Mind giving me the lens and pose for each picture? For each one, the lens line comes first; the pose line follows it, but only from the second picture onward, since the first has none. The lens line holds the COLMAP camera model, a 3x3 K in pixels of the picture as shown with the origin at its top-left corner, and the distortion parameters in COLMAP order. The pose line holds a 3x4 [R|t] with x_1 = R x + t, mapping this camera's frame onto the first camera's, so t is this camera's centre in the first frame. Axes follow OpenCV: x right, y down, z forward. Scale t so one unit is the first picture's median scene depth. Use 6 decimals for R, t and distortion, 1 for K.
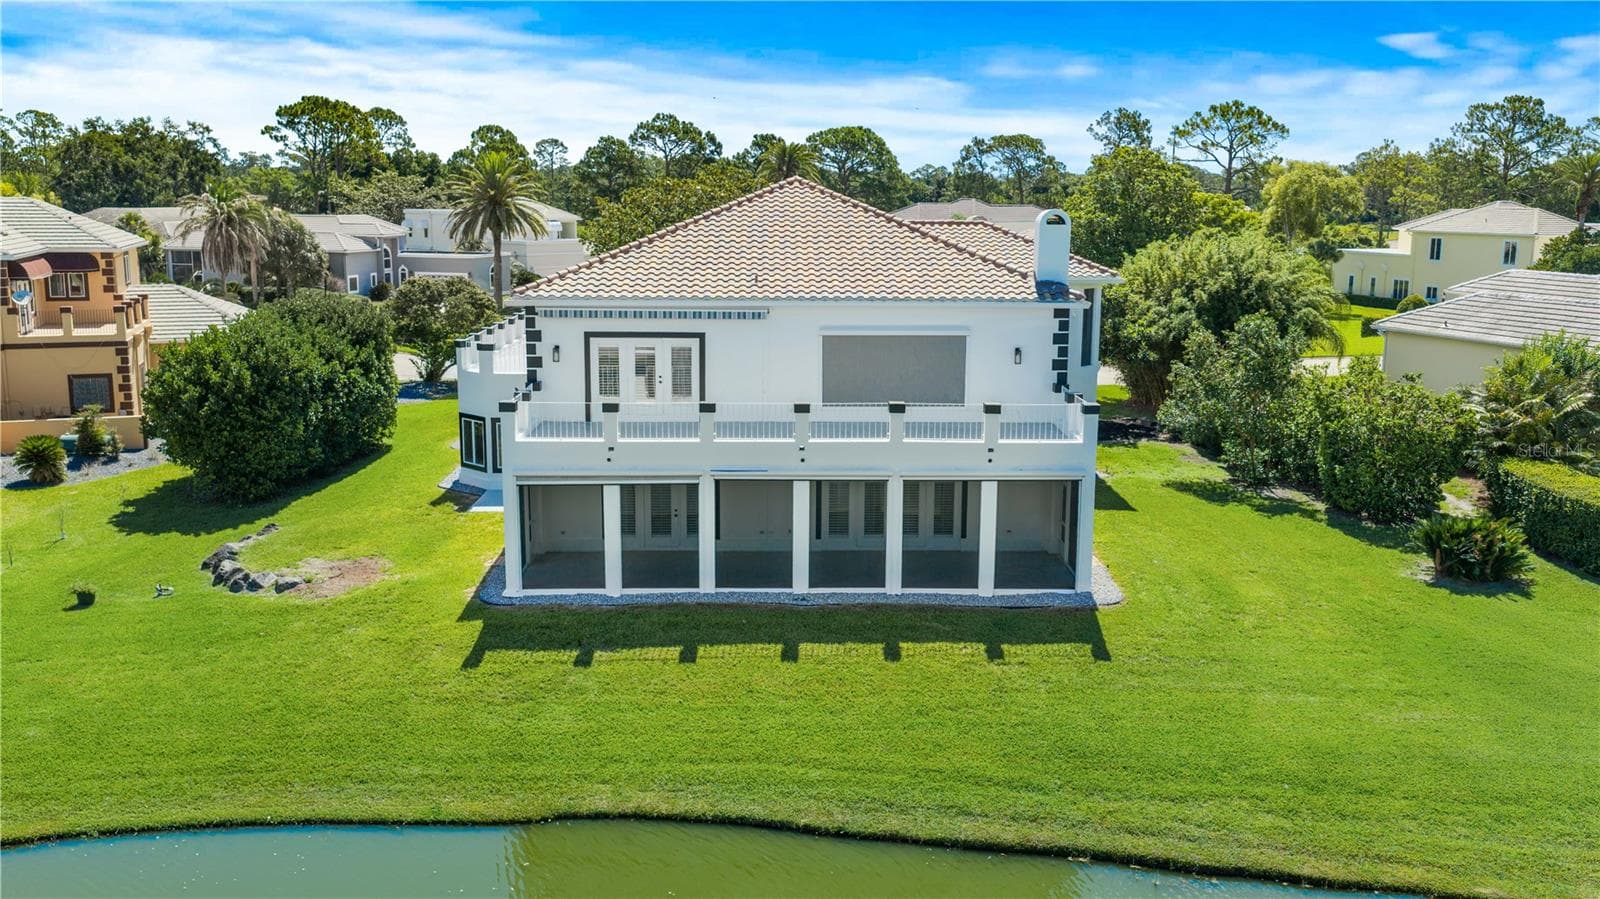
lens RADIAL K [[1415.2, 0, 800.0], [0, 1415.2, 449.5], [0, 0, 1]] dist [0.034535, -0.088400]
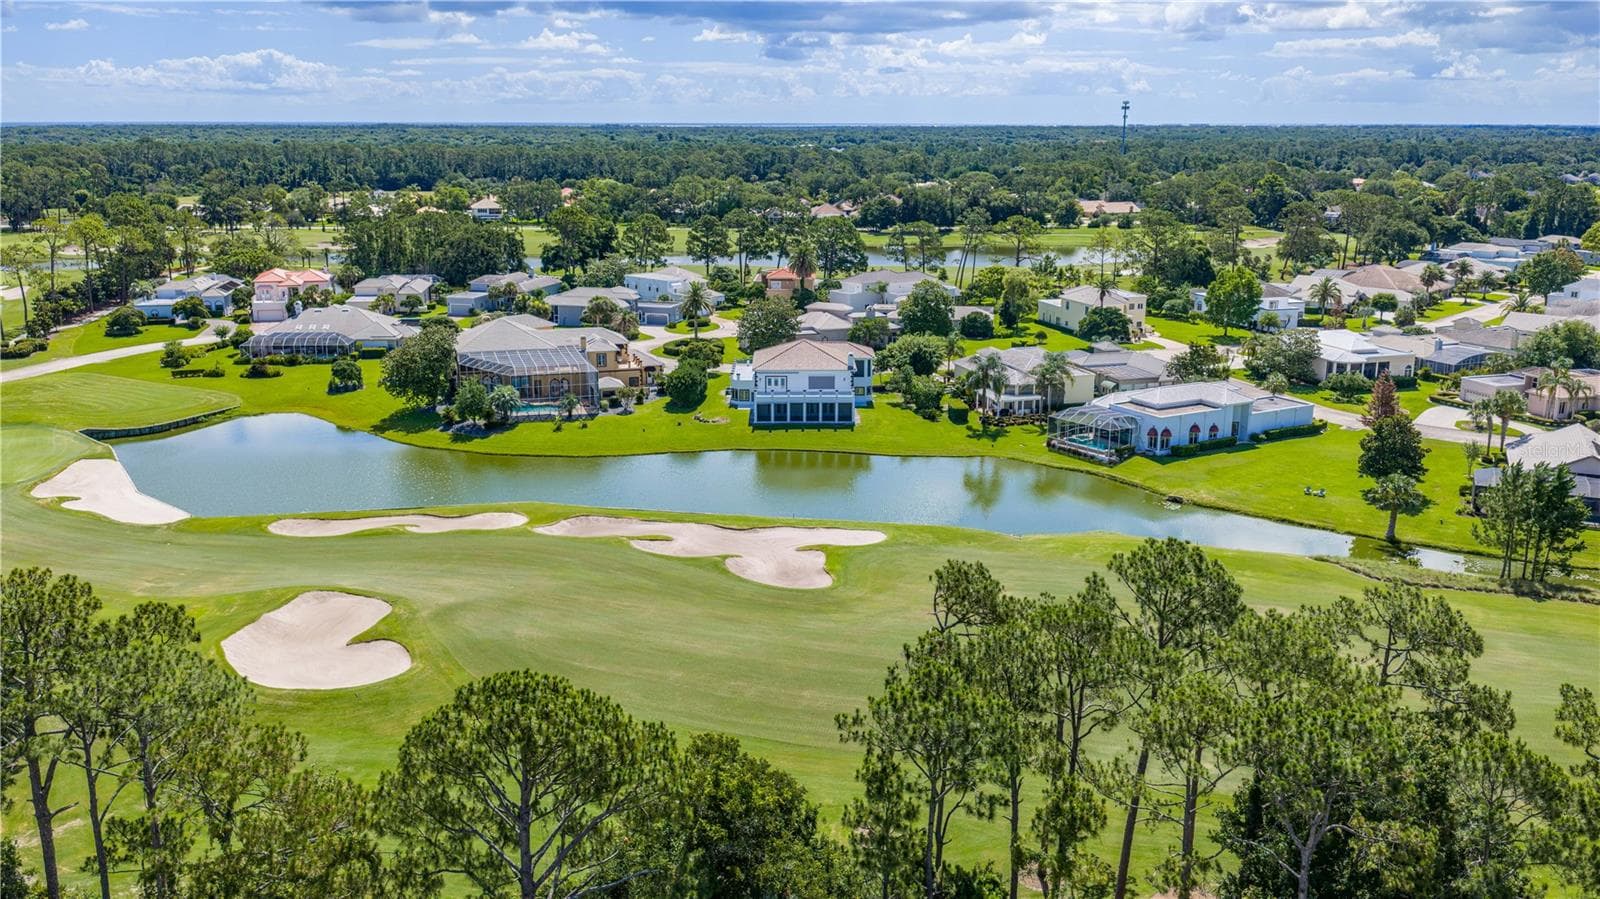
lens RADIAL K [[1325.9, 0, 805.8], [0, 1325.9, 444.6], [0, 0, 1]] dist [0.036250, -0.083335]
pose [[0.999824, -0.004159, -0.018285, 0.028797], [0.005631, 0.996684, 0.081169, -0.068555], [0.017887, -0.081258, 0.996533, -1.222547]]
